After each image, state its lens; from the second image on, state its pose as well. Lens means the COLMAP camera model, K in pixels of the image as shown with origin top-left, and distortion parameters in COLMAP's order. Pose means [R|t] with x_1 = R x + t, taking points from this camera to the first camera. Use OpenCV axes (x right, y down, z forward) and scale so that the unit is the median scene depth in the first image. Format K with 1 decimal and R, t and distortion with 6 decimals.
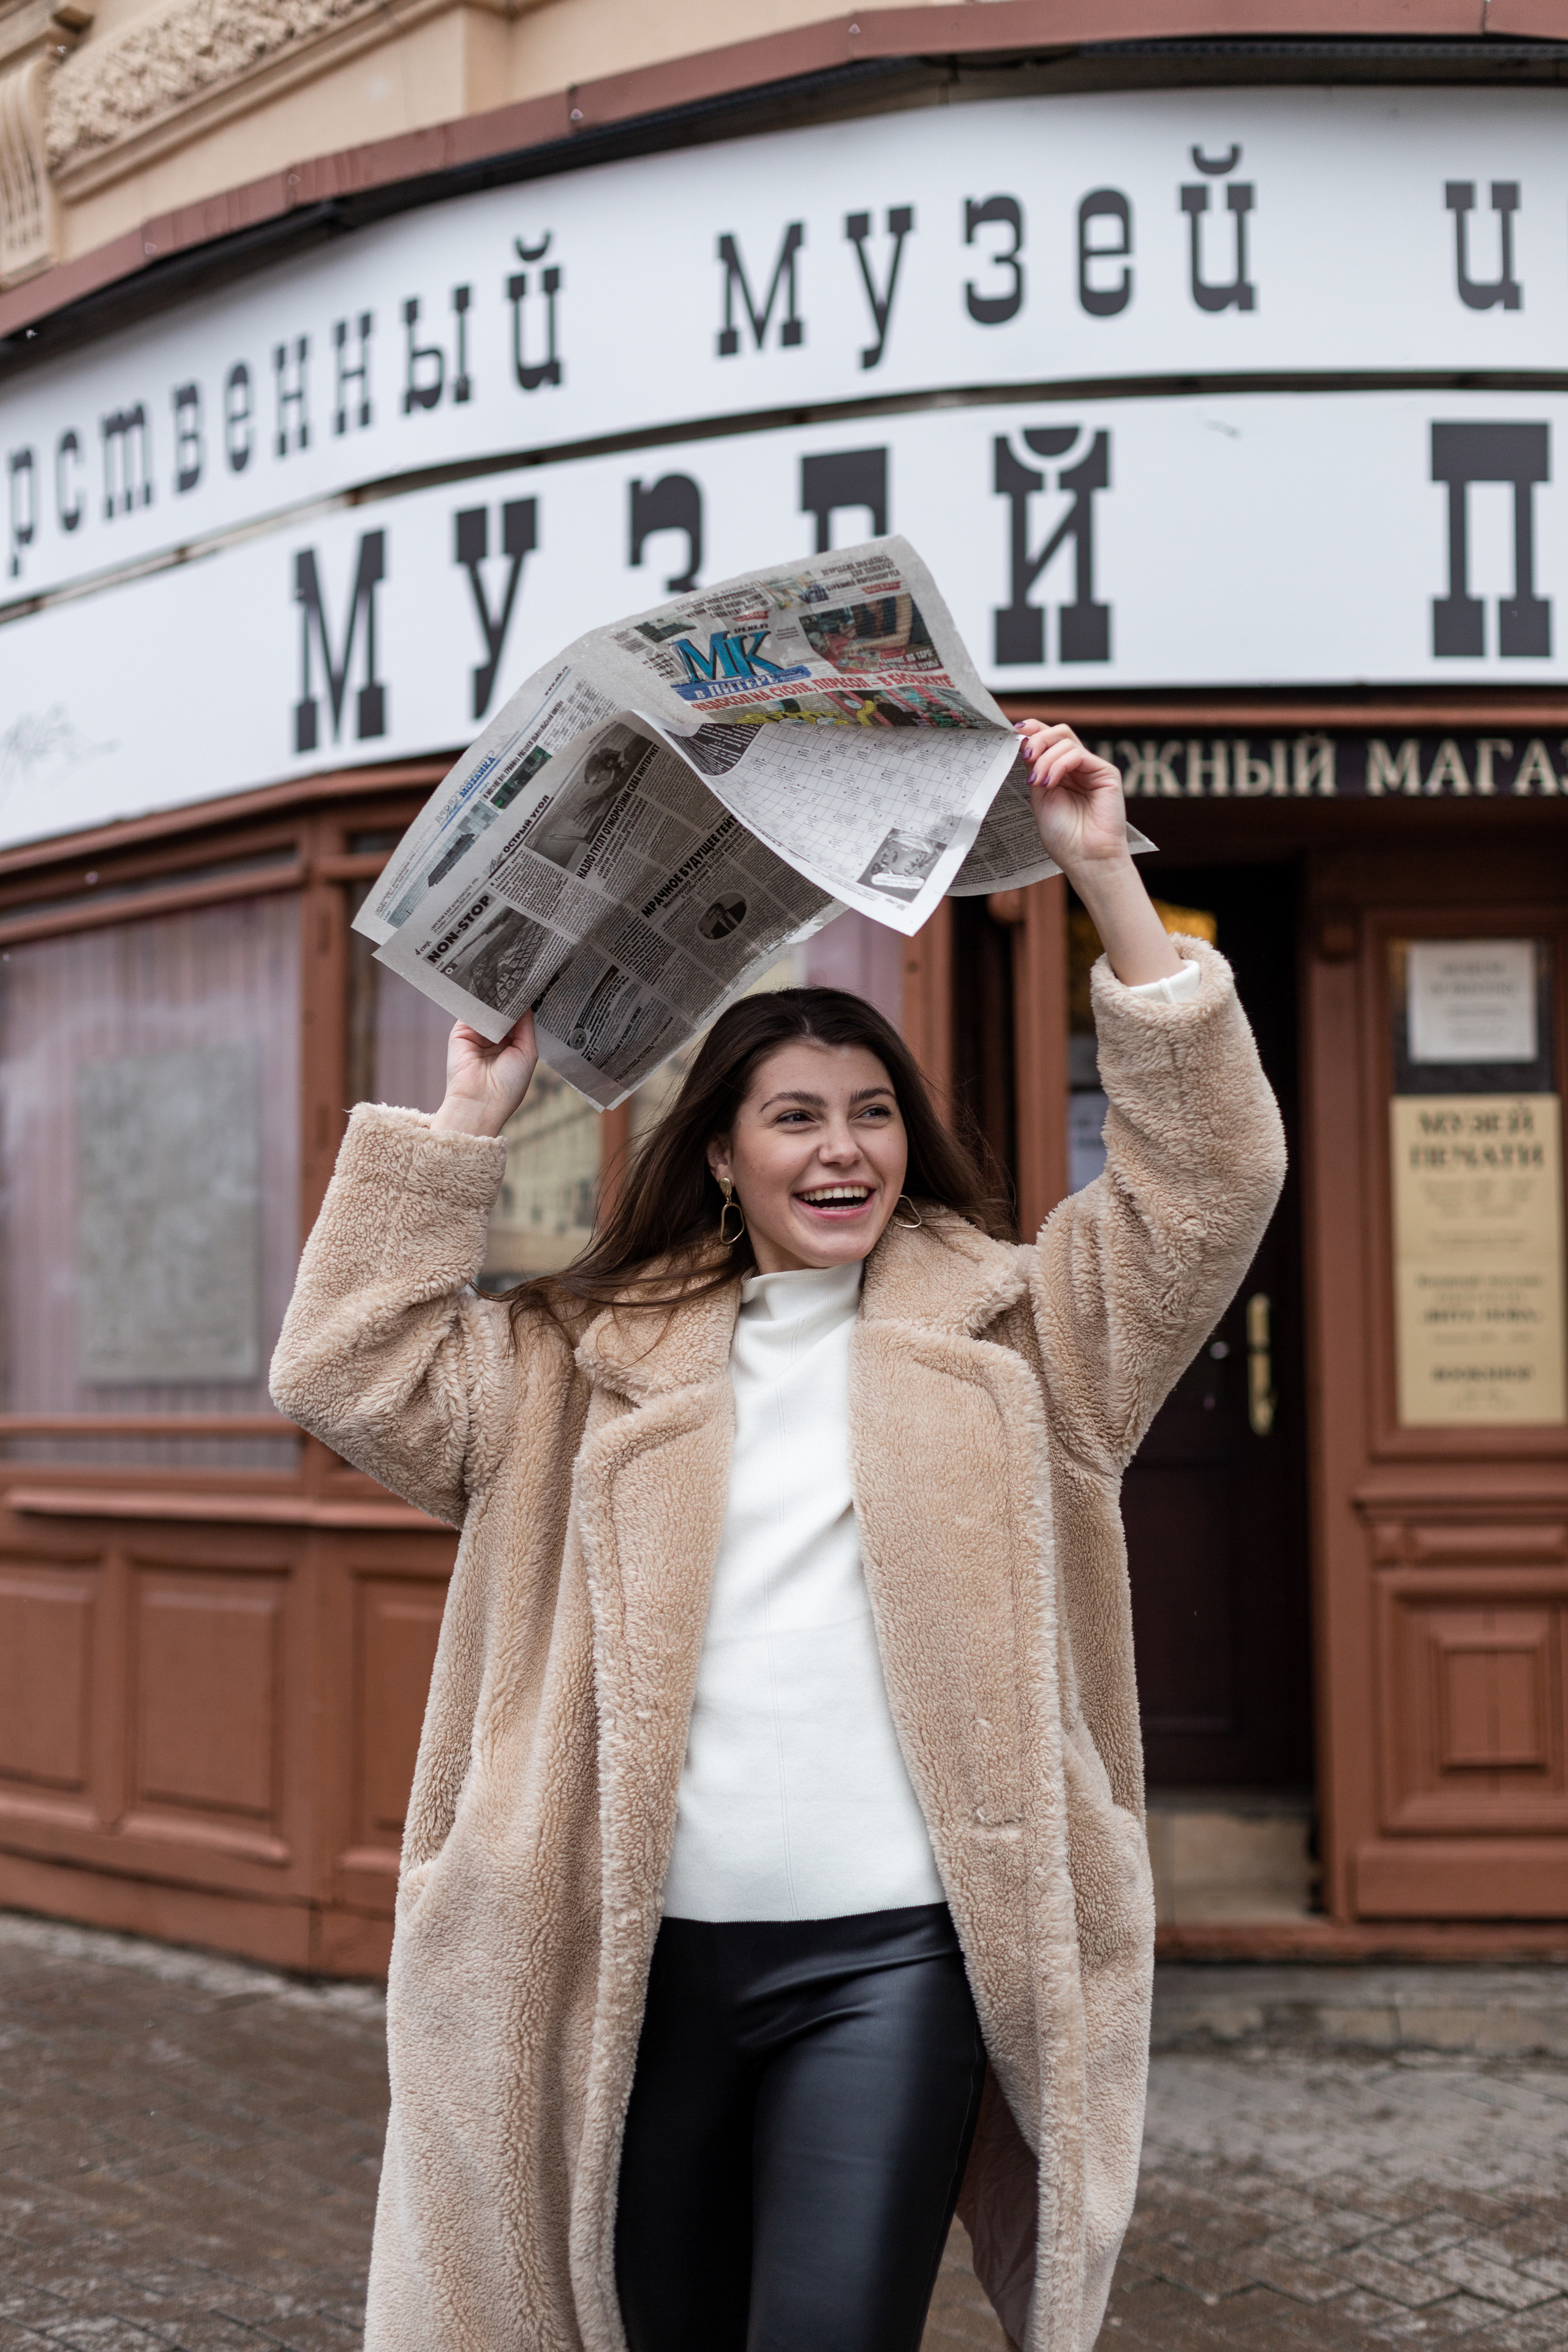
lens RADIAL K [[3428.1, 0, 758.8], [0, 3428.1, 1168.3], [0, 0, 1]] dist [-0.004972, 0.000000]
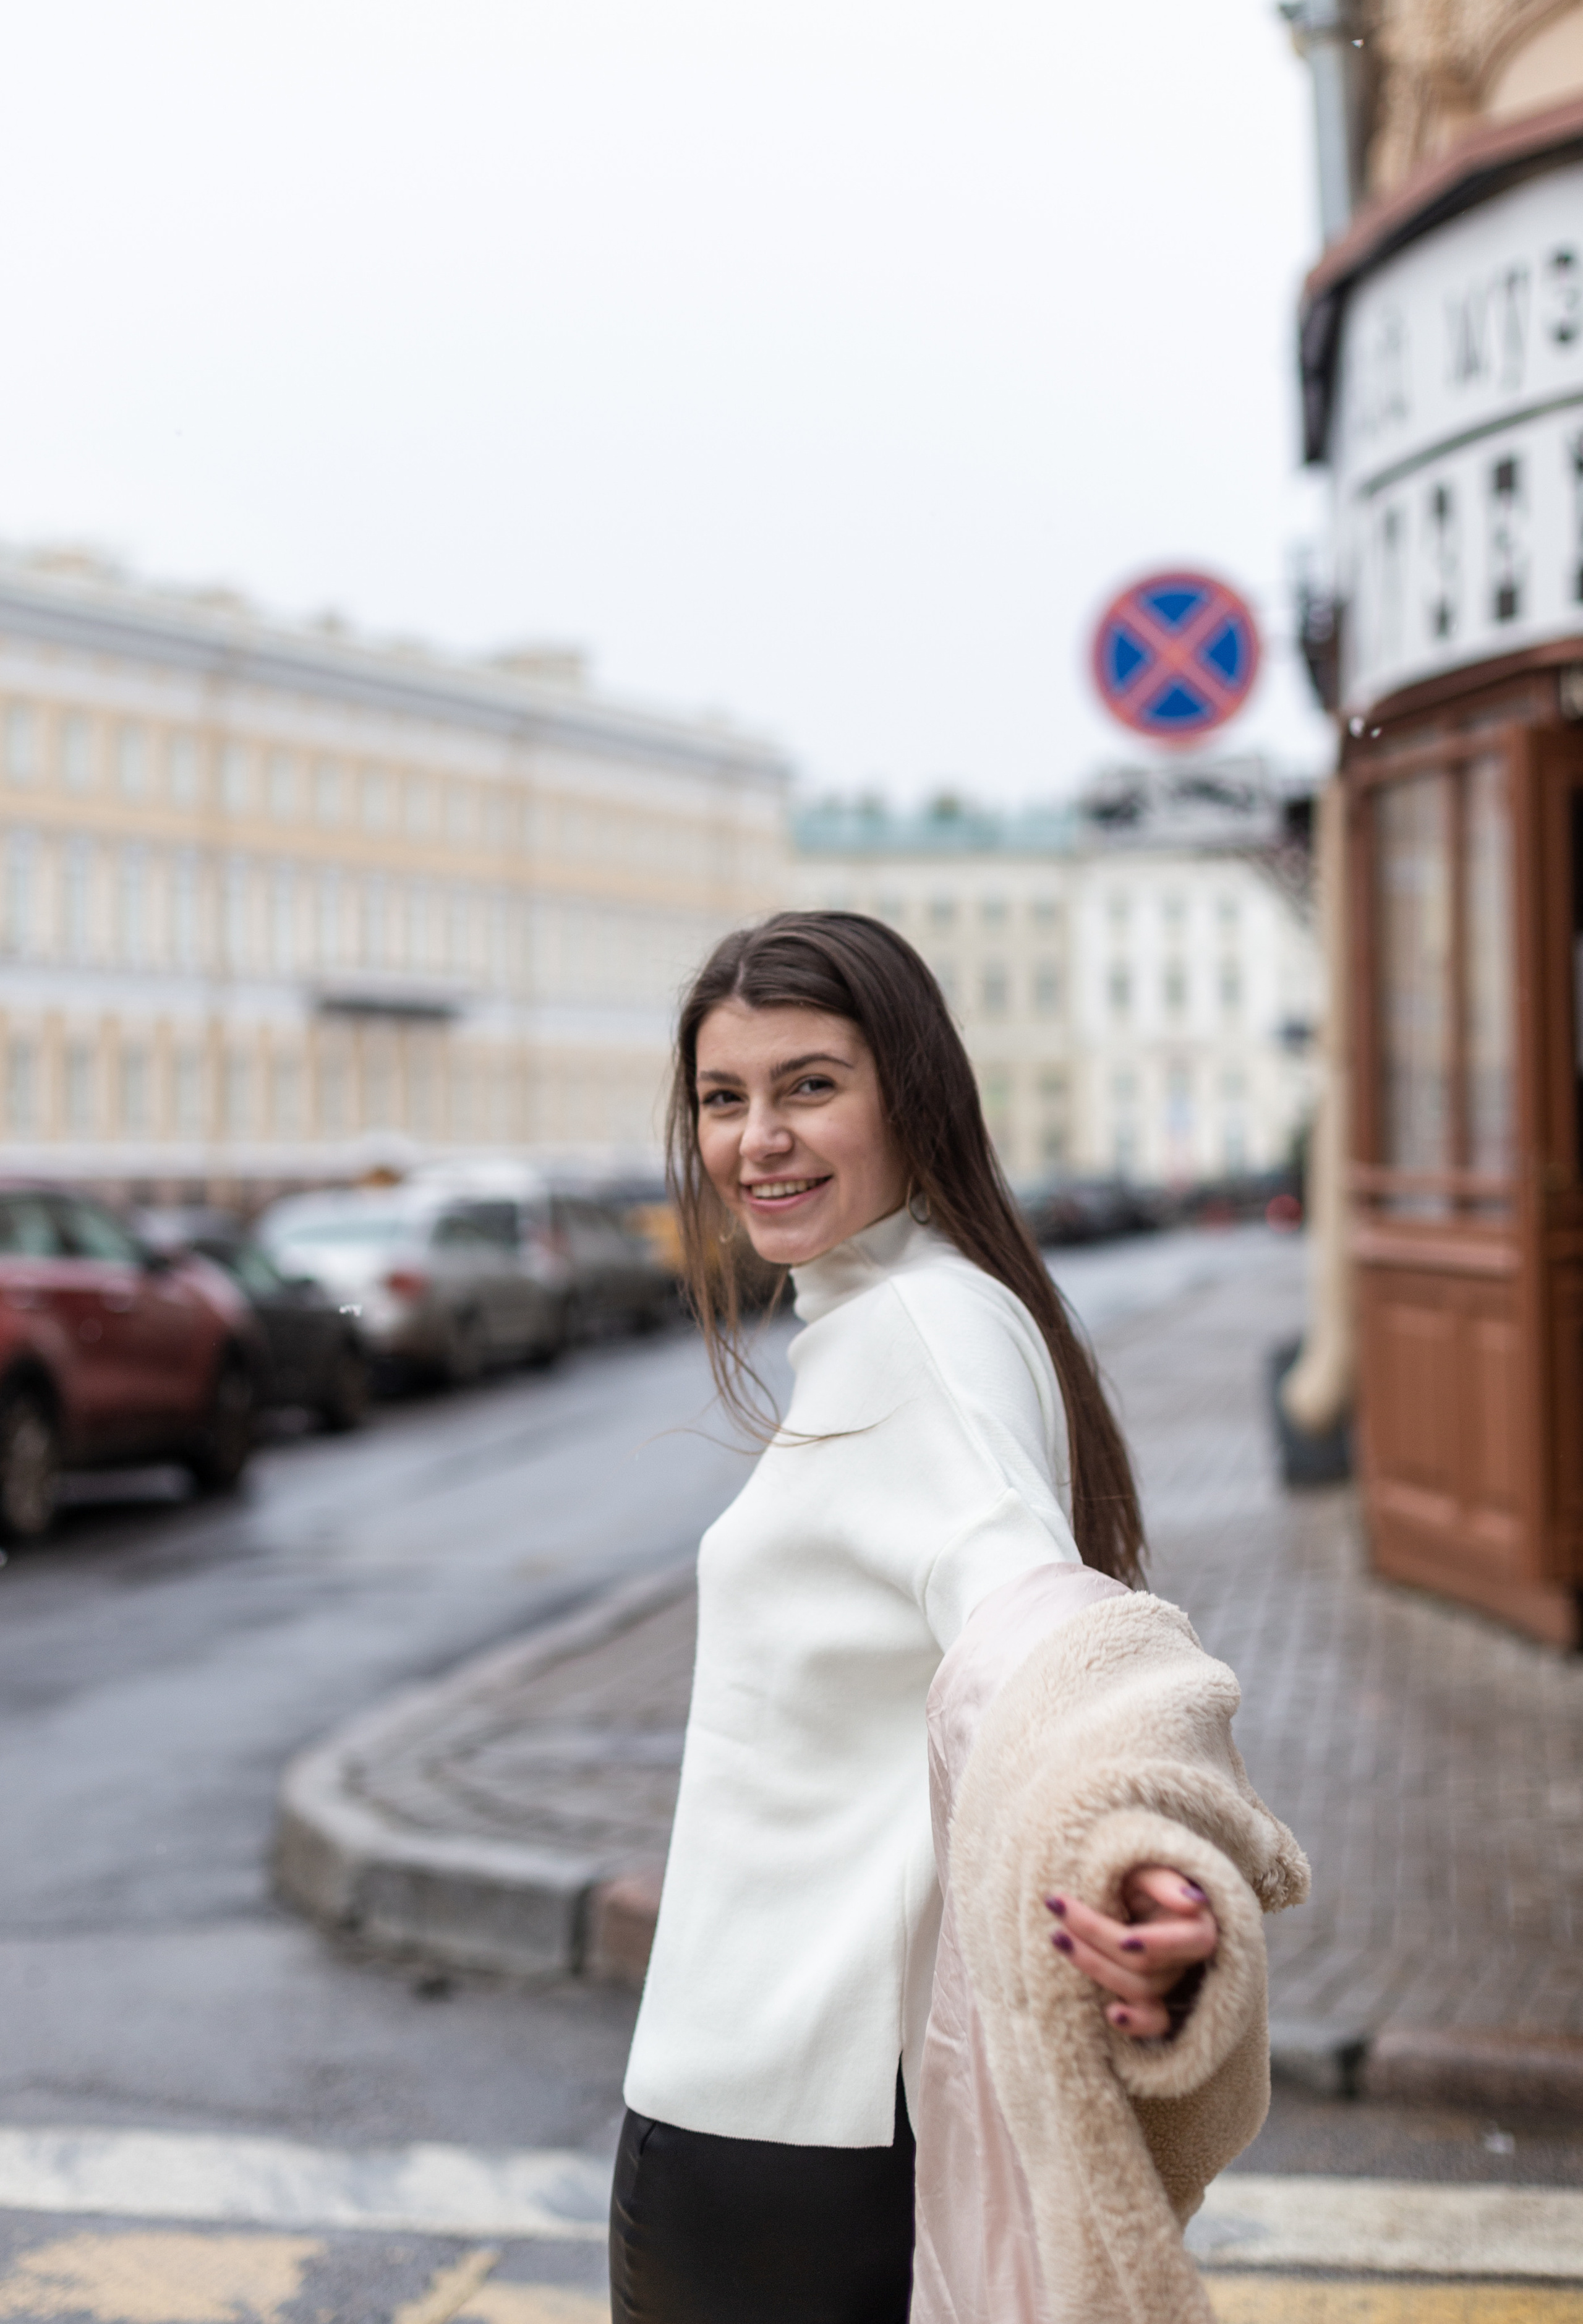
lens RADIAL K [[3728.0, 0, 746.4], [0, 3728.0, 1084.2], [0, 0, 1]] dist [-0.001847, 0.000000]
pose [[0.646306, -0.018683, -0.762849, 0.955513], [0.064662, 0.997445, 0.030355, -0.028902], [0.760333, -0.068946, 0.645863, -0.179875]]
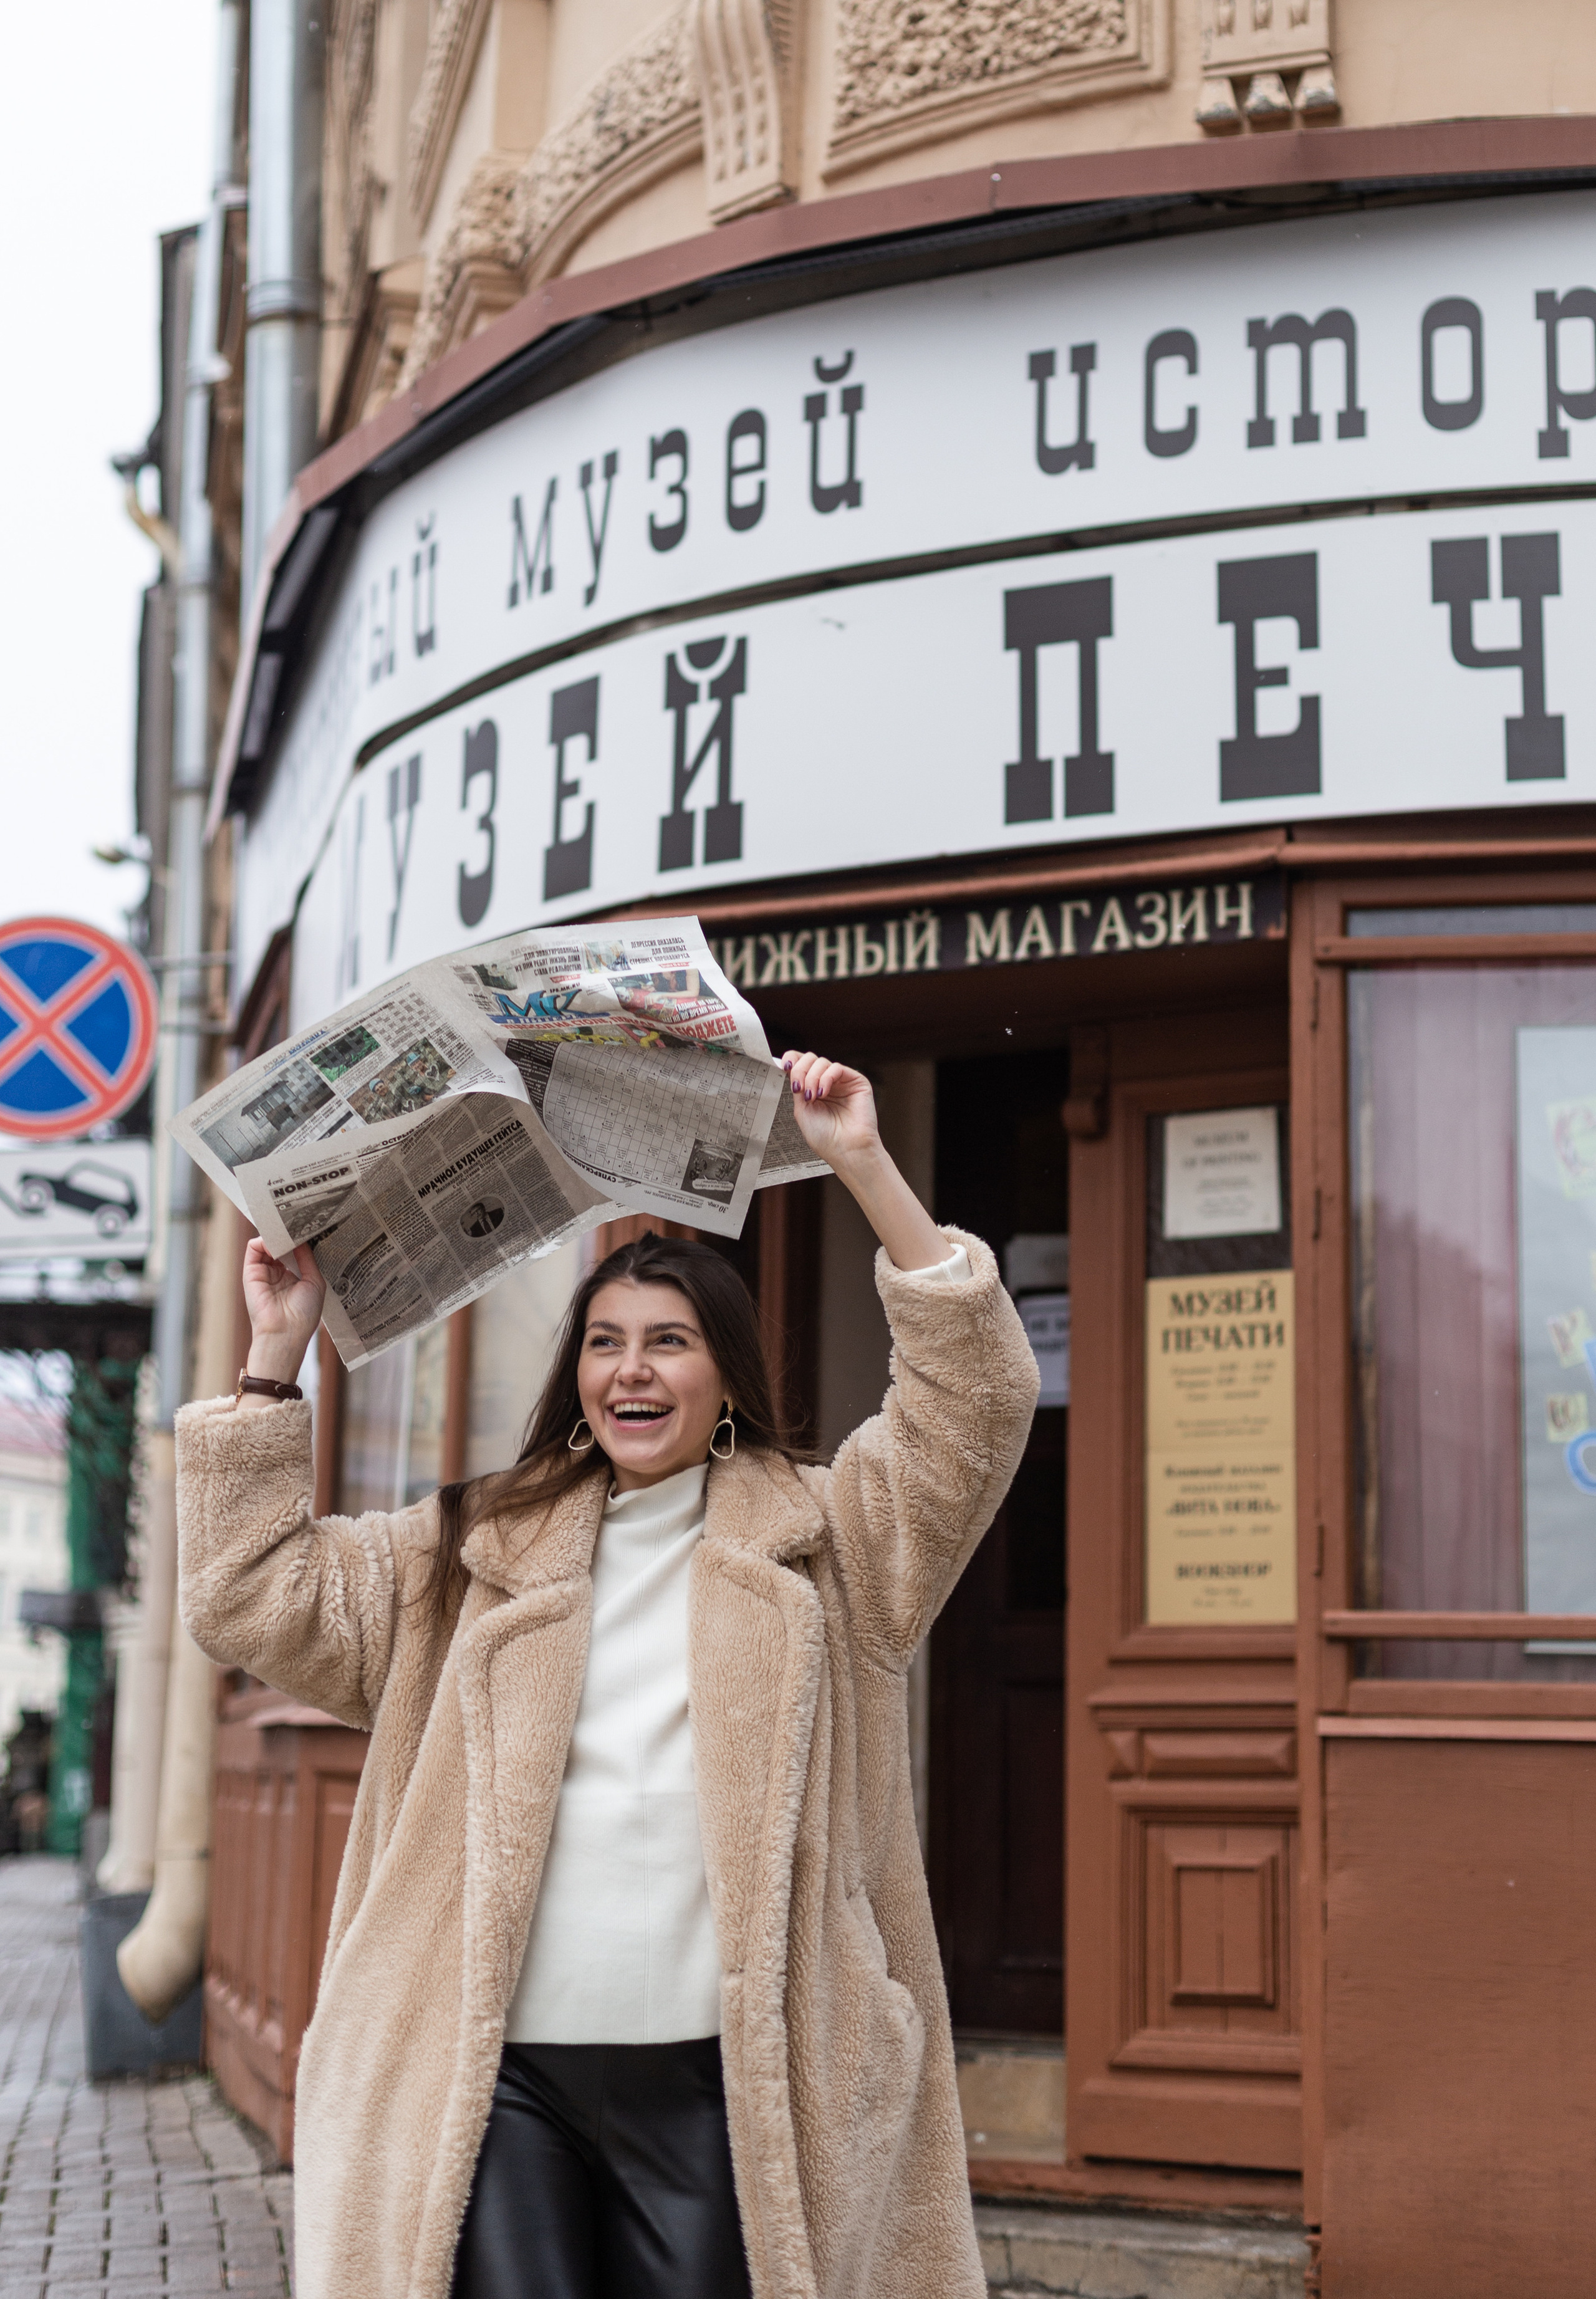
lens RADIAL K [[4061.3, 0, 792.4], [0, 4061.3, 927.0], [0, 0, 1]] dist [-0.014127, 0.000000]
pose [[0.863324, -0.084136, -0.497587, 0.714497], [0.009939, 0.988648, -0.149923, 0.054279], [0.504552, 0.124486, 0.854360, -0.026335]]
